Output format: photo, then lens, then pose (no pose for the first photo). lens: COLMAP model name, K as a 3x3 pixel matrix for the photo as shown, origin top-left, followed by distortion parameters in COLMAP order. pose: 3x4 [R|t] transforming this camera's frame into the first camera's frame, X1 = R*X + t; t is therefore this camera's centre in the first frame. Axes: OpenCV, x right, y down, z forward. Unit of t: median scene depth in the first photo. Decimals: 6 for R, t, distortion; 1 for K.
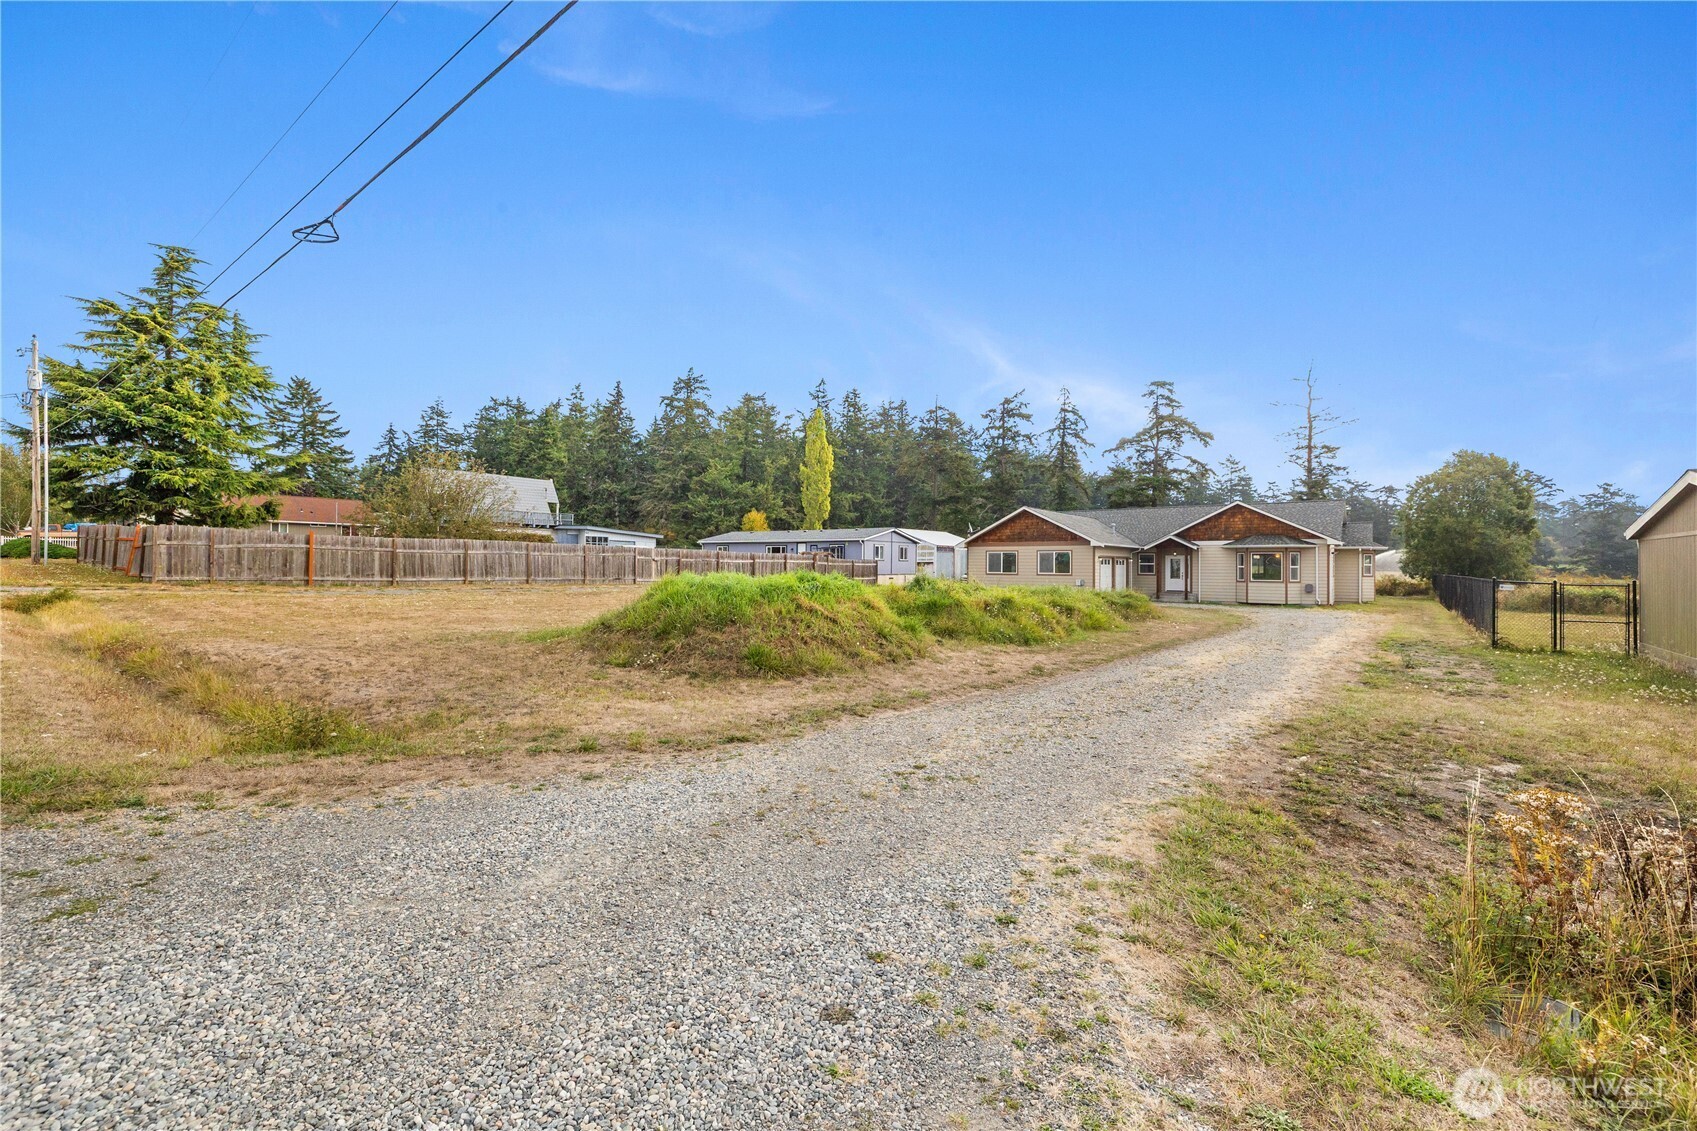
lens RADIAL K [[731.3, 0, 834.9], [0, 731.3, 565.8], [0, 0, 1]] dist [0.001959, -0.000634]
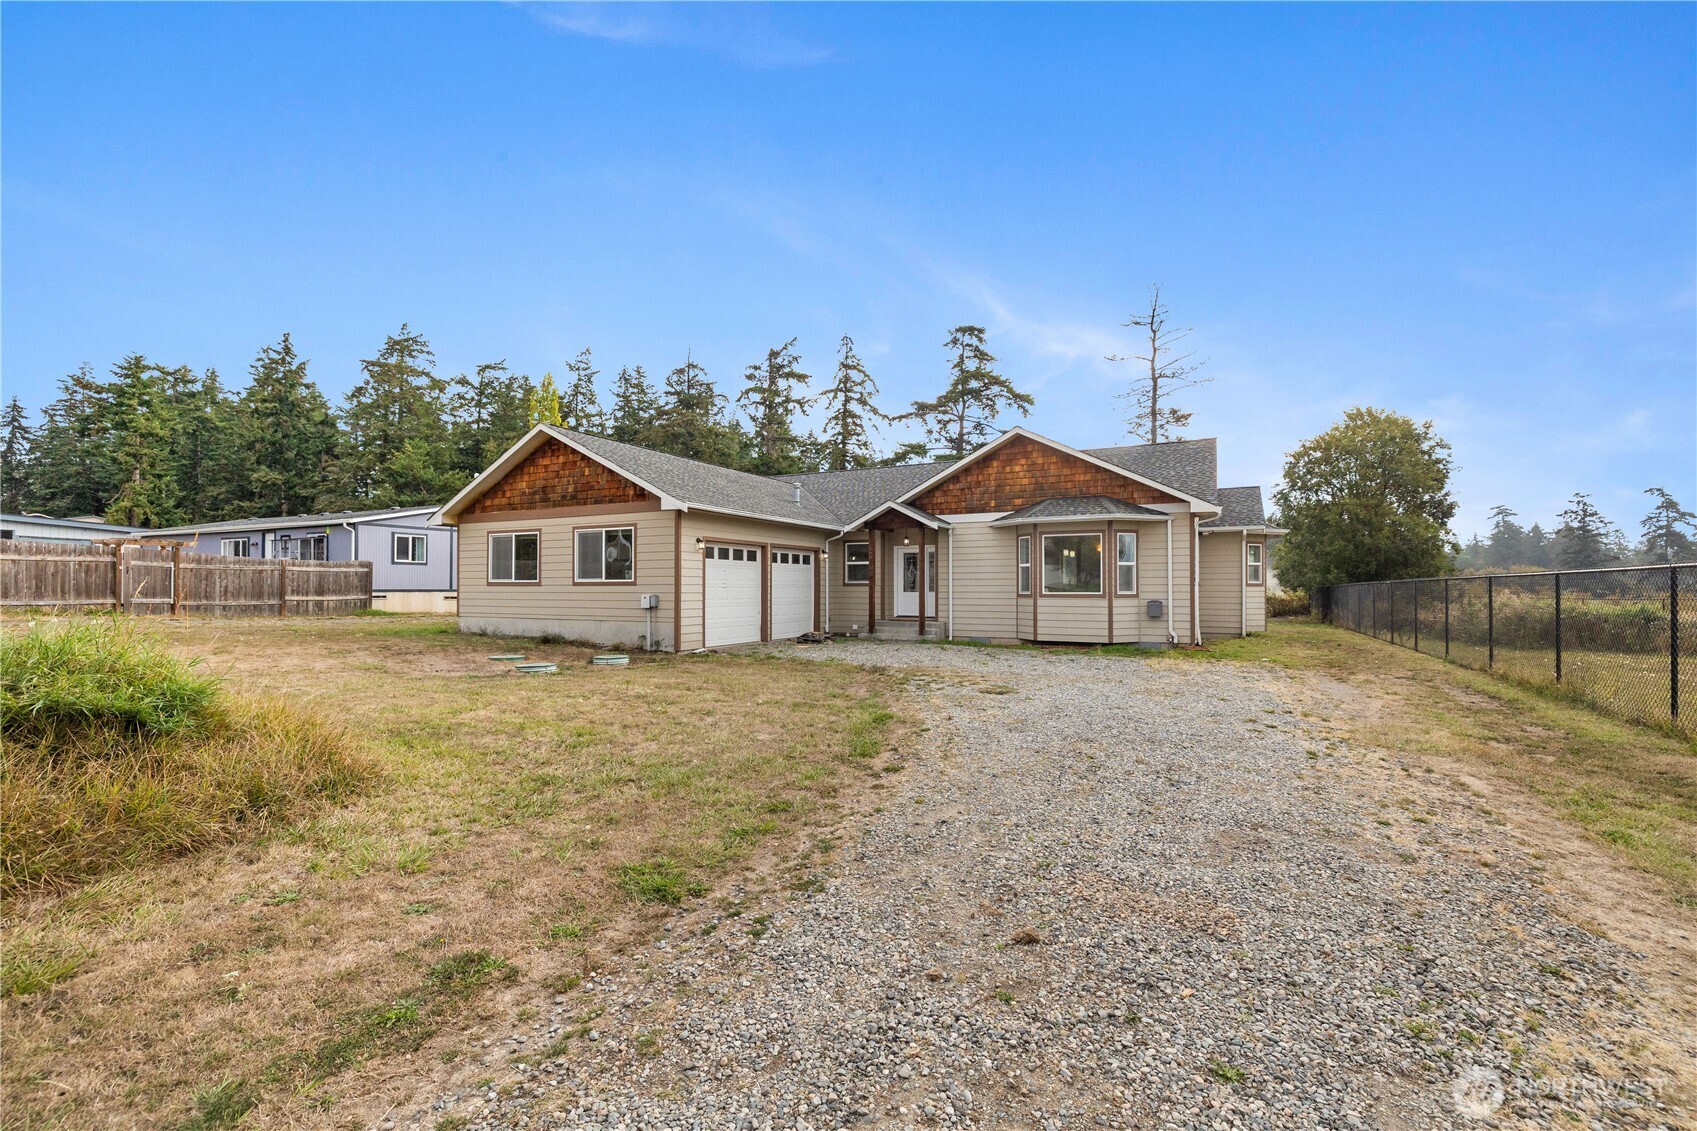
lens RADIAL K [[731.3, 0, 858.4], [0, 731.3, 575.7], [0, 0, 1]] dist [0.001959, -0.000634]
pose [[0.982337, -0.002516, 0.187102, 0.218549], [0.006360, 0.999781, -0.019947, 0.010335], [-0.187011, 0.020785, 0.982138, 0.336612]]
